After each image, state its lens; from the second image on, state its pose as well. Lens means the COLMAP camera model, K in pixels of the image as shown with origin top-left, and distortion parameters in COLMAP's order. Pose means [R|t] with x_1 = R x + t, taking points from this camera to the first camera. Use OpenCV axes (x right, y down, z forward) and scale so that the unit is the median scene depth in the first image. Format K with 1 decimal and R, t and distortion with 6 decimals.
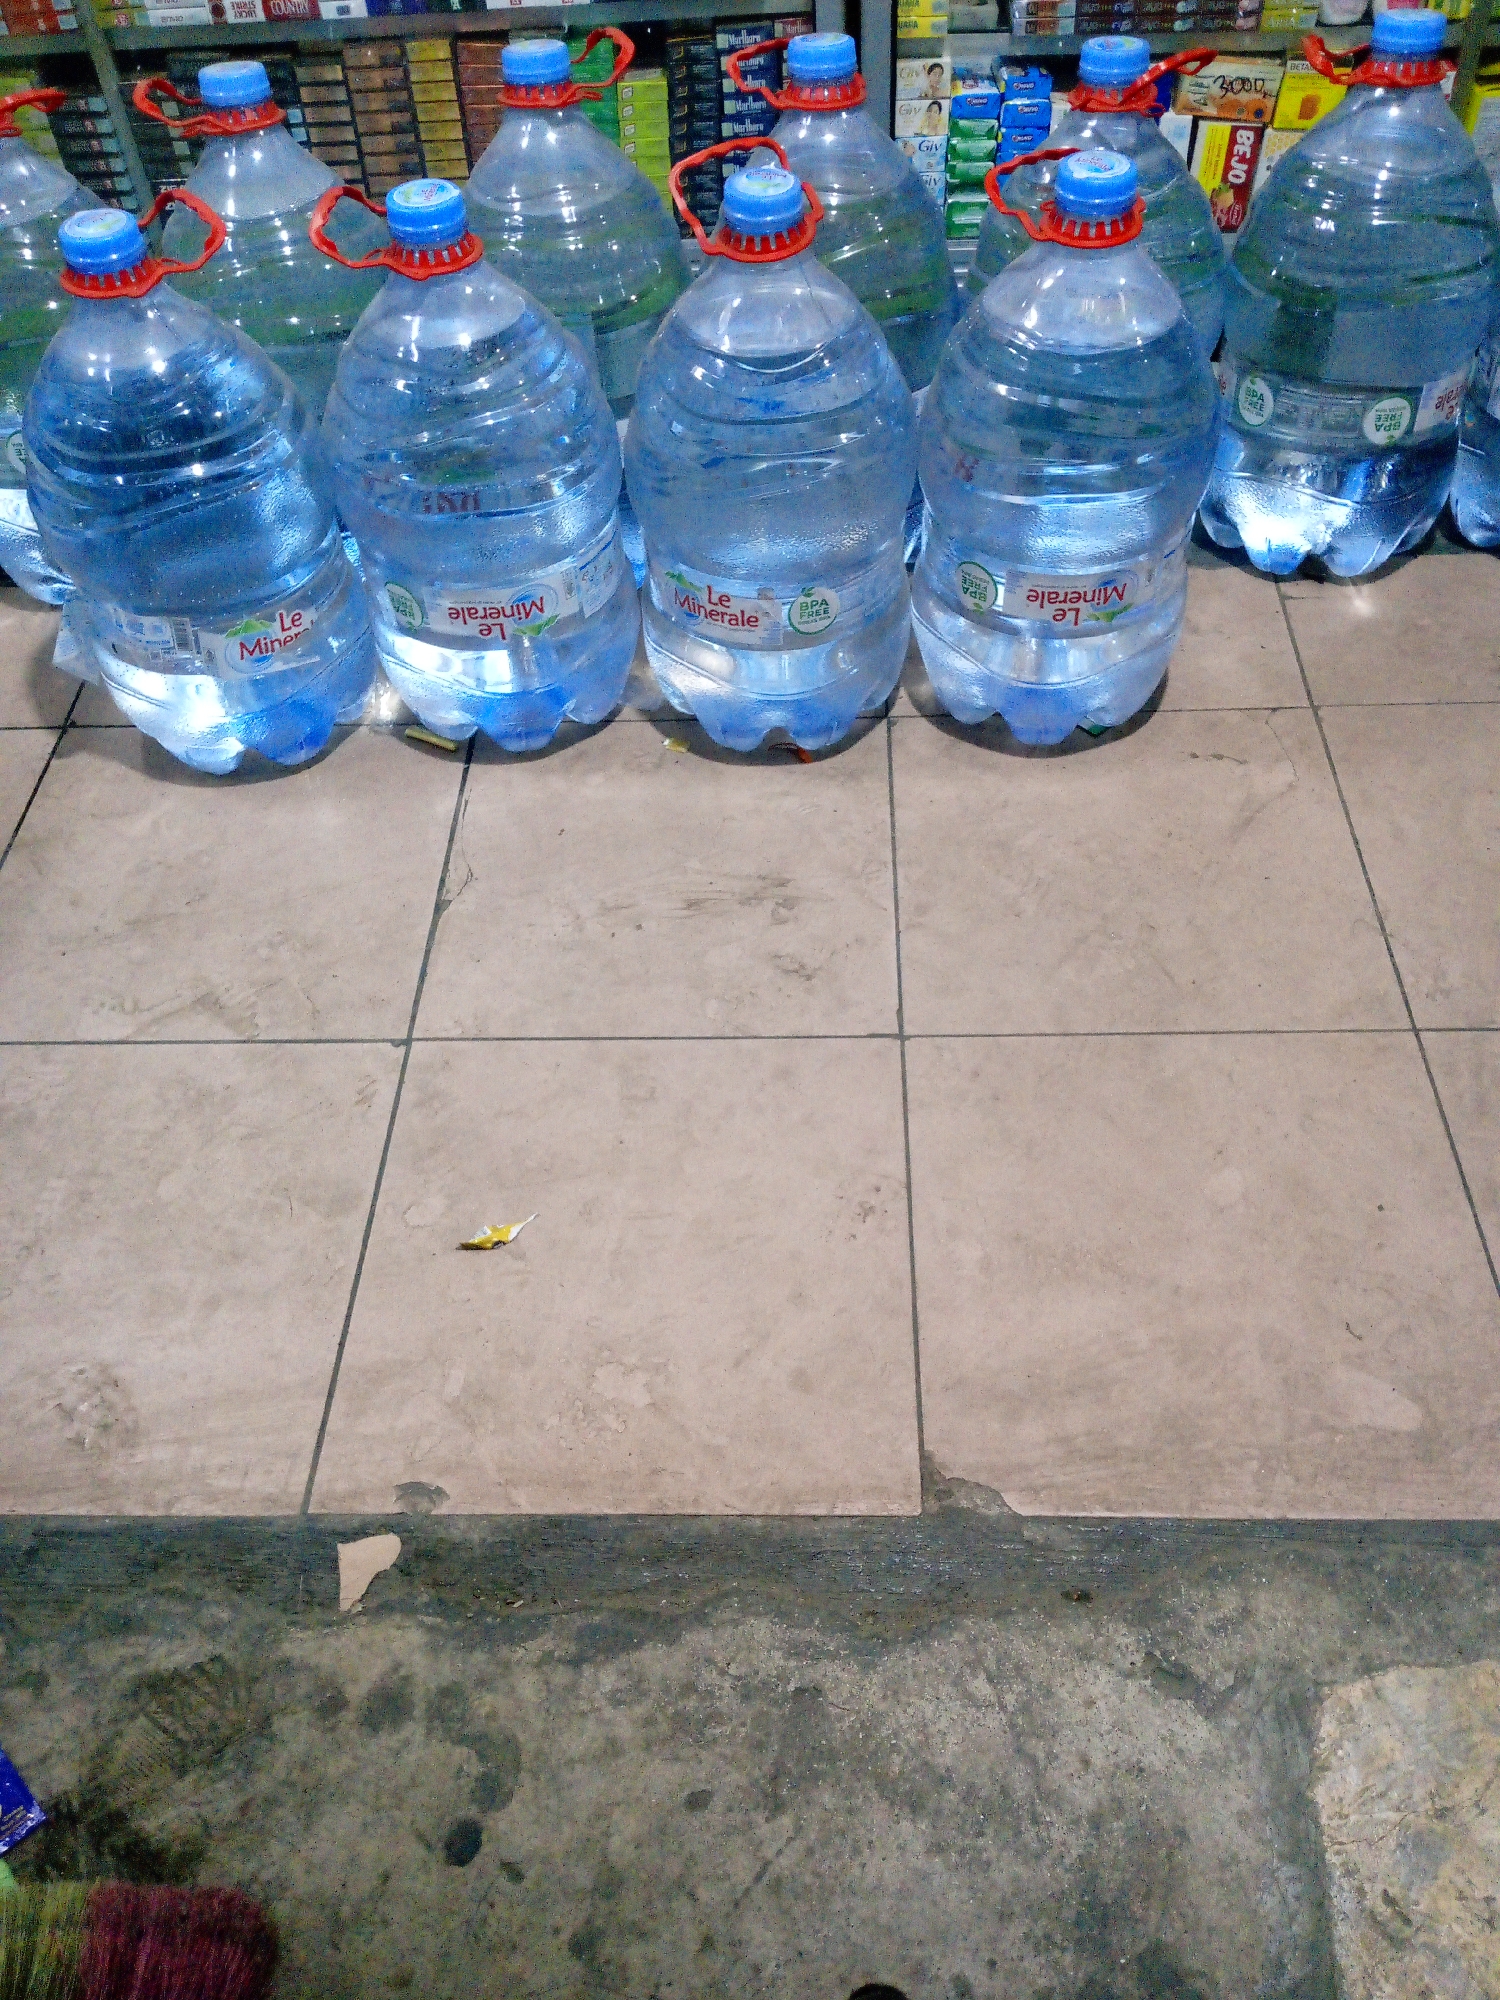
lens RADIAL K [[1586.2, 0, 754.4], [0, 1586.2, 1017.5], [0, 0, 1]] dist [0.085437, -0.125034]
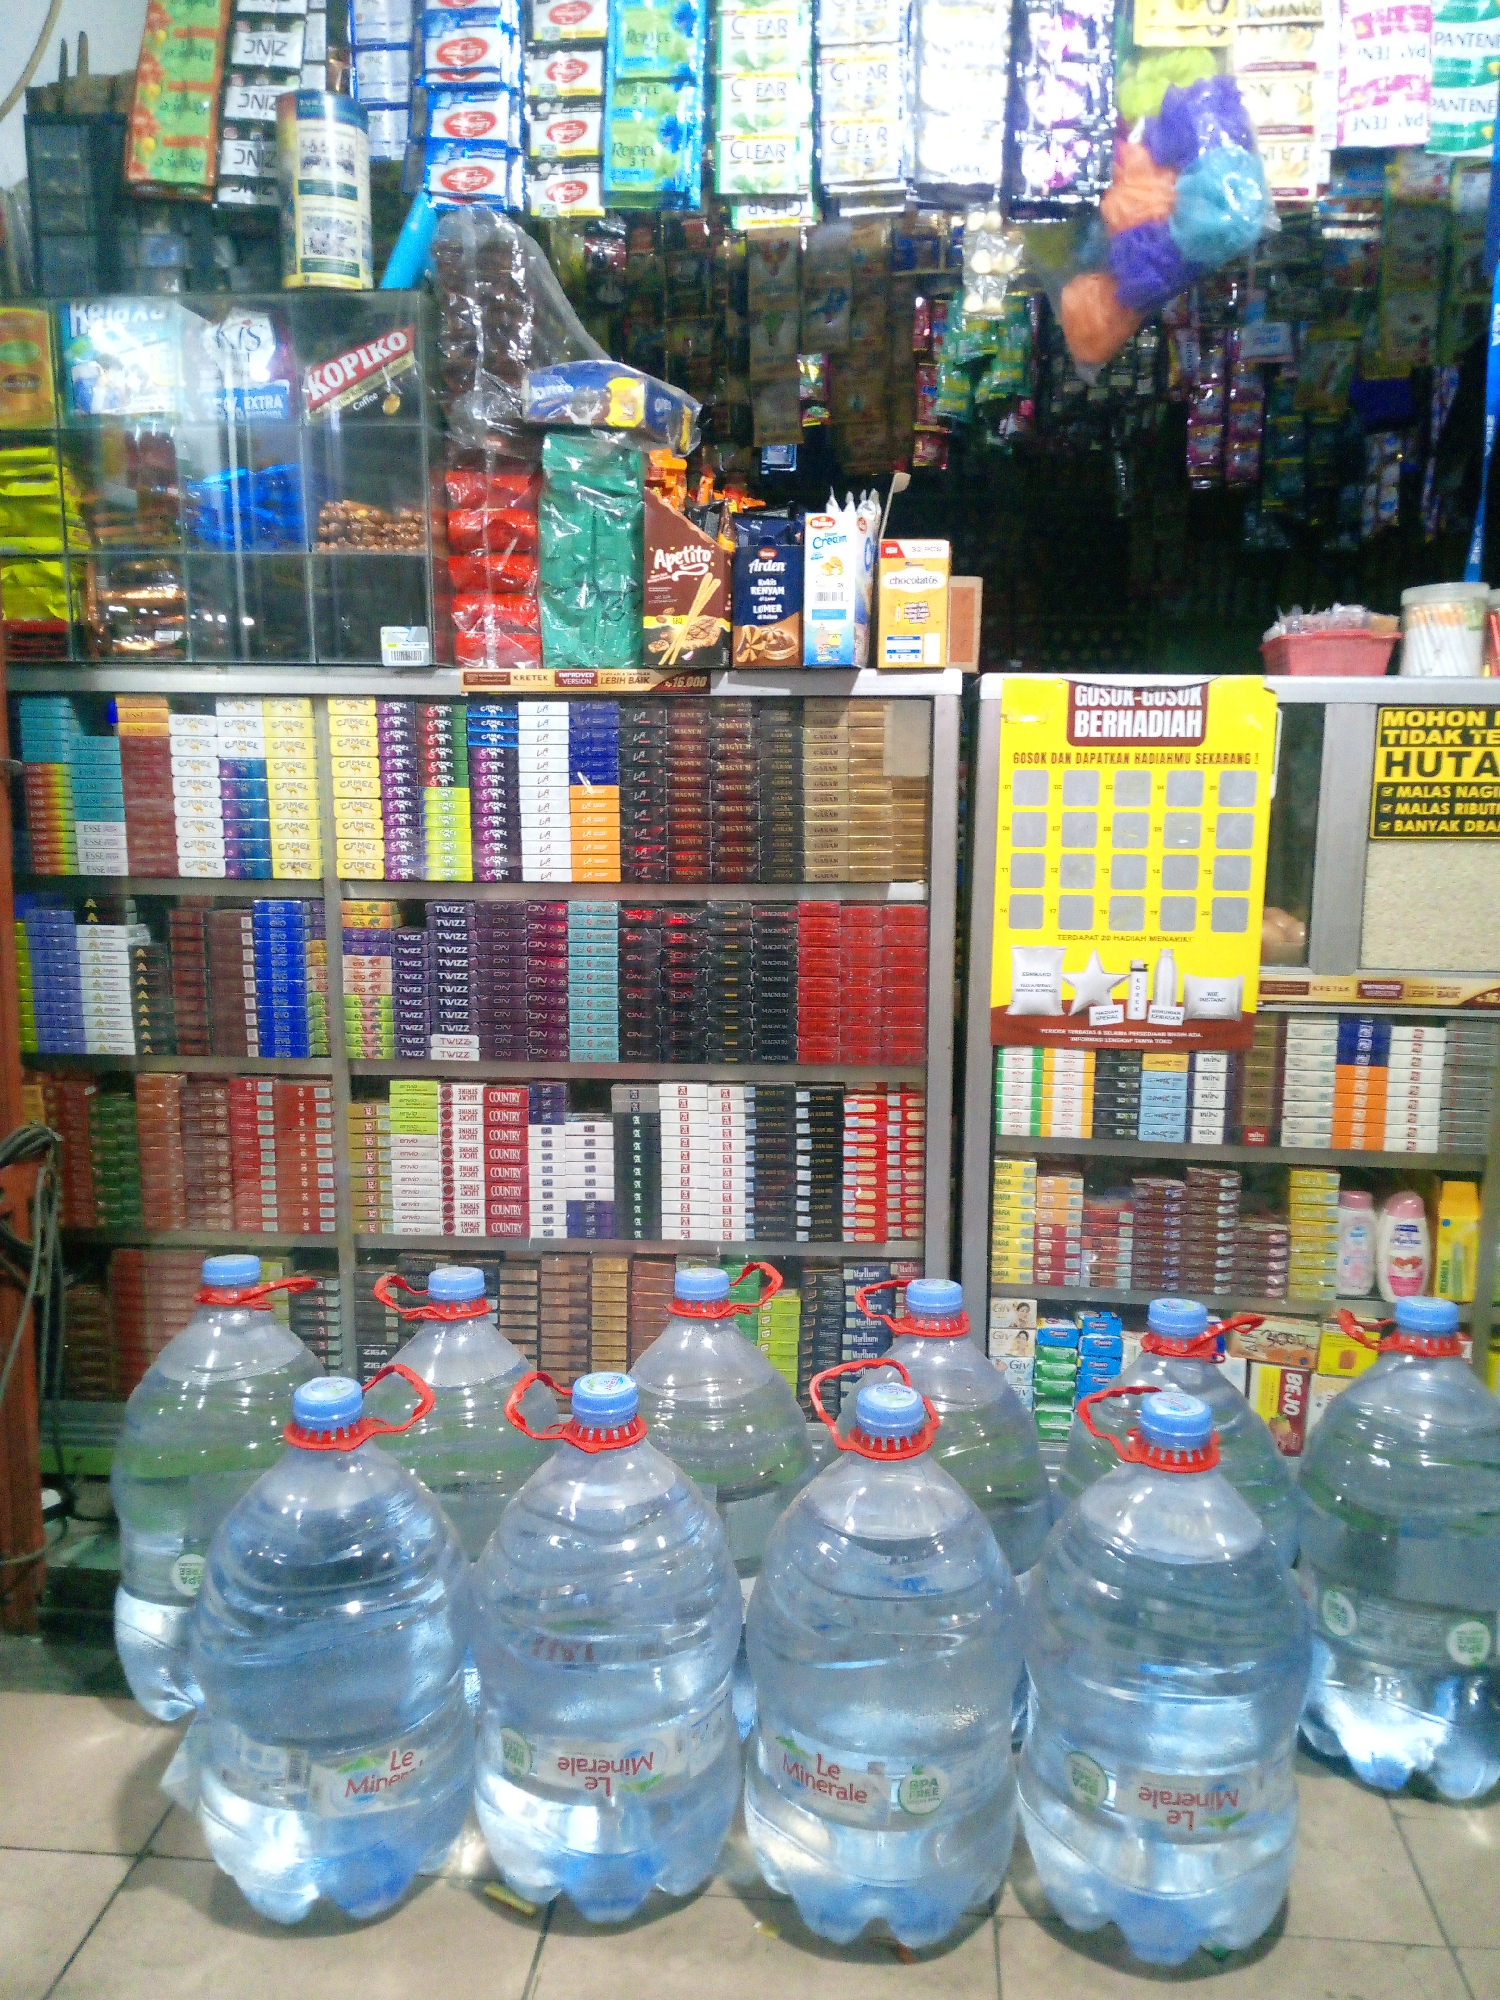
lens RADIAL K [[1631.7, 0, 751.6], [0, 1631.7, 1006.4], [0, 0, 1]] dist [0.116767, -0.171042]
pose [[0.996898, 0.064011, -0.045787, -0.049812], [-0.078614, 0.782566, -0.617584, 0.008967], [-0.003700, 0.619268, 0.785171, -0.105616]]
